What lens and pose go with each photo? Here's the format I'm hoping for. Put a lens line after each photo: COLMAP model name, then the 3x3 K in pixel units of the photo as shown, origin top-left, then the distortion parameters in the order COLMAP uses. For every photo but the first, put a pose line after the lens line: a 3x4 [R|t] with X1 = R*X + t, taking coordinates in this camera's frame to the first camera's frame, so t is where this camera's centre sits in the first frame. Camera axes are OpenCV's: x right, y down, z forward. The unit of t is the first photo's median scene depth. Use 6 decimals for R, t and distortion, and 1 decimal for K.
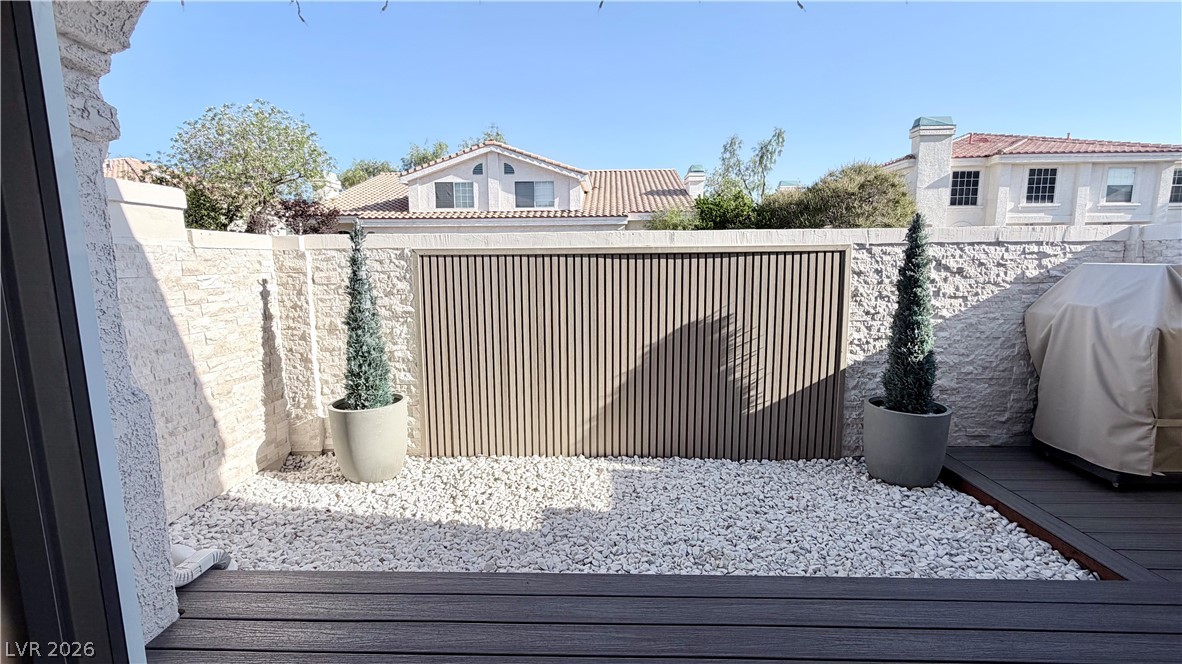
lens RADIAL K [[527.8, 0, 590.6], [0, 527.8, 331.2], [0, 0, 1]] dist [0.002795, -0.000886]
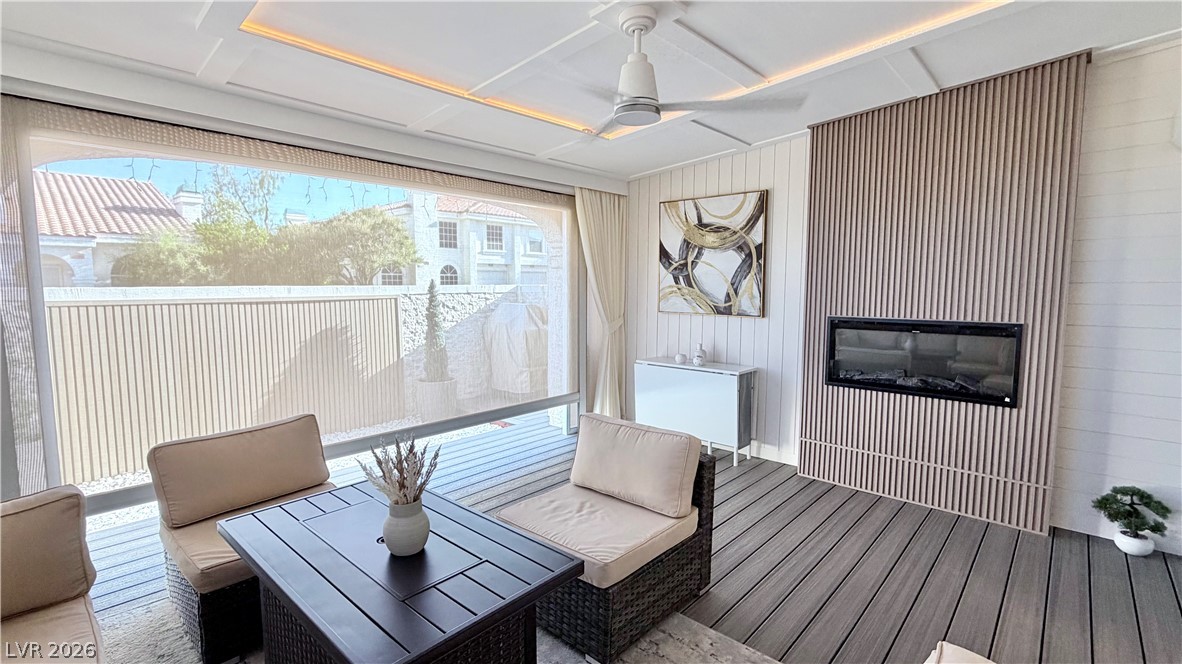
lens RADIAL K [[527.8, 0, 594.9], [0, 527.8, 332.2], [0, 0, 1]] dist [0.002795, -0.000886]
pose [[0.642446, -0.063103, 0.763729, -0.431166], [0.099523, 0.995034, -0.001504, 0.028504], [-0.759841, 0.076975, 0.645535, -0.608295]]
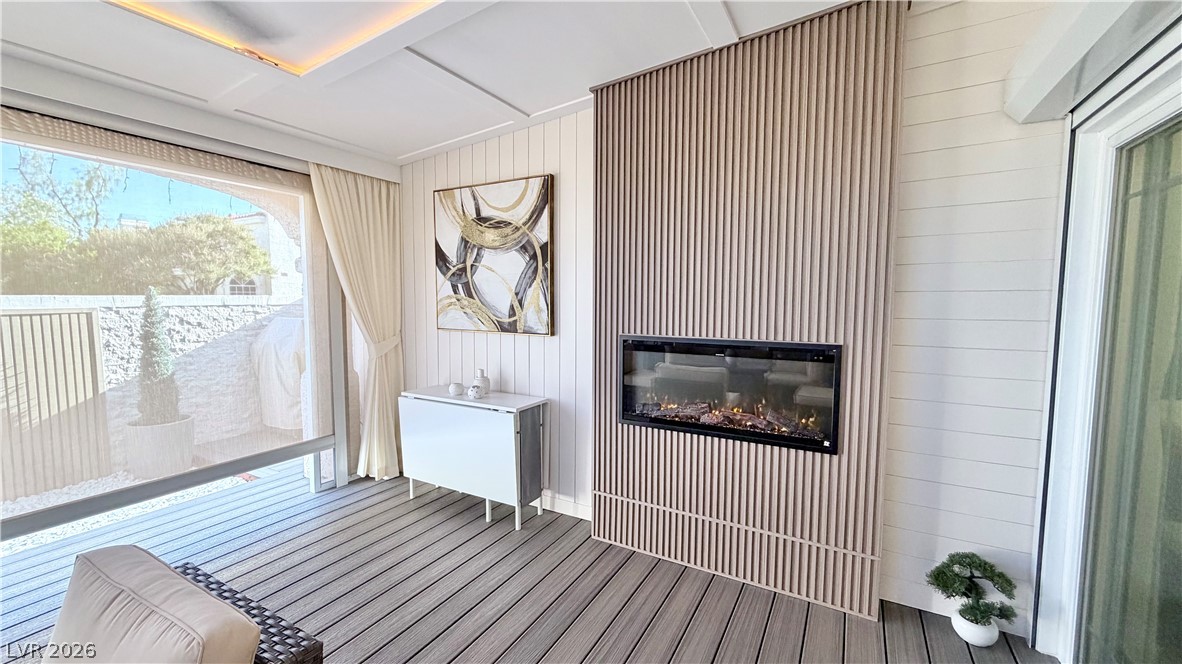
lens RADIAL K [[471.6, 0, 589.3], [0, 471.6, 332.5], [0, 0, 1]] dist [0.000192, -0.000011]
pose [[0.456593, -0.058608, 0.887743, 0.010756], [0.115190, 0.993323, 0.006332, 0.027862], [-0.882187, 0.099368, 0.460296, -0.577350]]
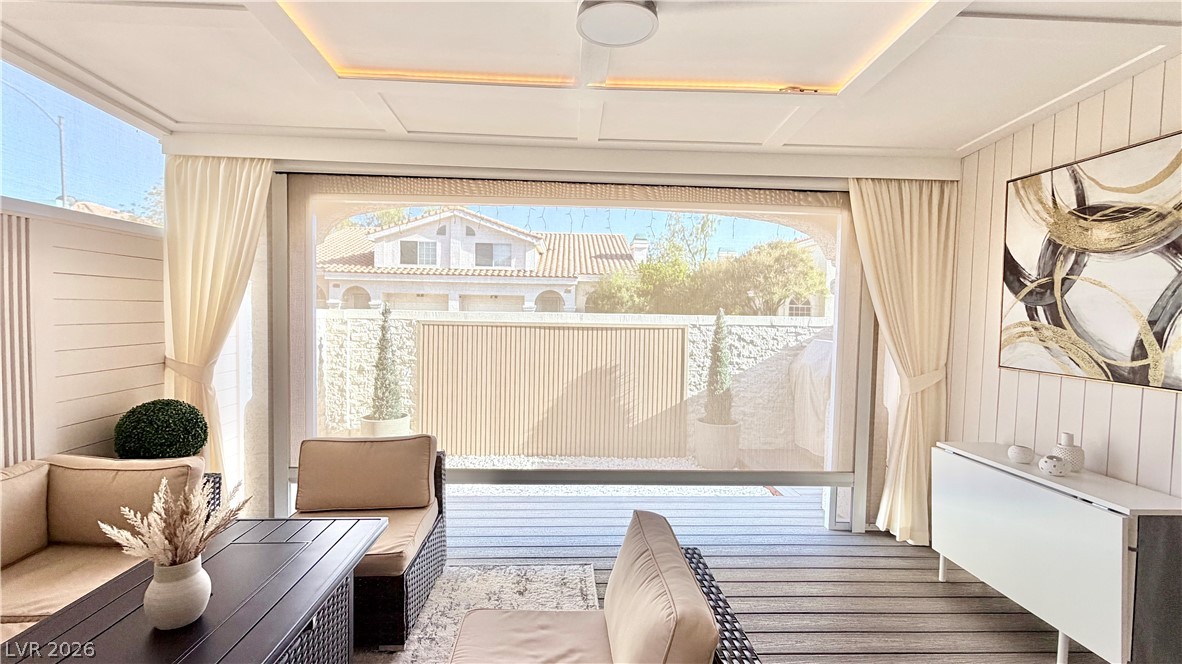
lens RADIAL K [[527.8, 0, 593.1], [0, 527.8, 332.2], [0, 0, 1]] dist [0.002795, -0.000886]
pose [[0.995771, 0.023721, 0.088755, 0.044964], [-0.015045, 0.995154, -0.097174, 0.025276], [-0.090630, 0.095428, 0.991302, -0.599886]]
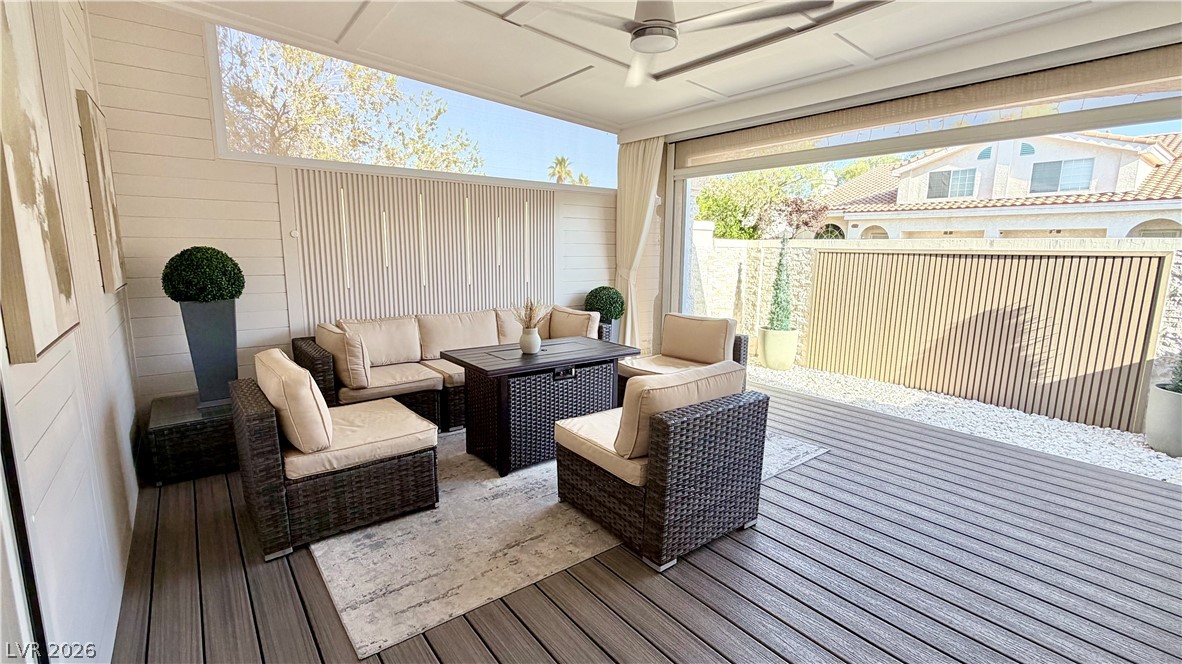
lens RADIAL K [[527.8, 0, 593.4], [0, 527.8, 336.0], [0, 0, 1]] dist [0.002795, -0.000886]
pose [[0.645609, 0.142627, -0.750231, 0.547601], [-0.120064, 0.989144, 0.084726, 0.073621], [0.754171, 0.035376, 0.655725, -0.706583]]
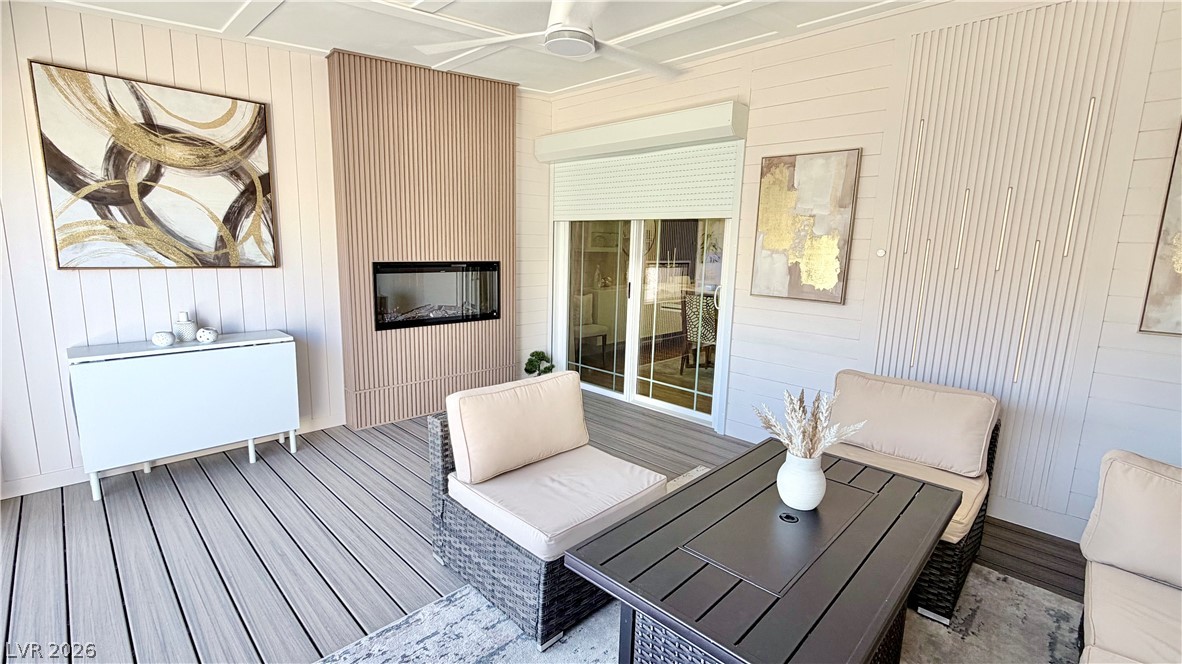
lens RADIAL K [[527.8, 0, 593.1], [0, 527.8, 334.6], [0, 0, 1]] dist [0.002795, -0.000886]
pose [[-0.740143, -0.129449, 0.659872, -0.355668], [0.068279, 0.961757, 0.265256, -0.068536], [-0.668974, 0.241383, -0.703000, 0.200753]]
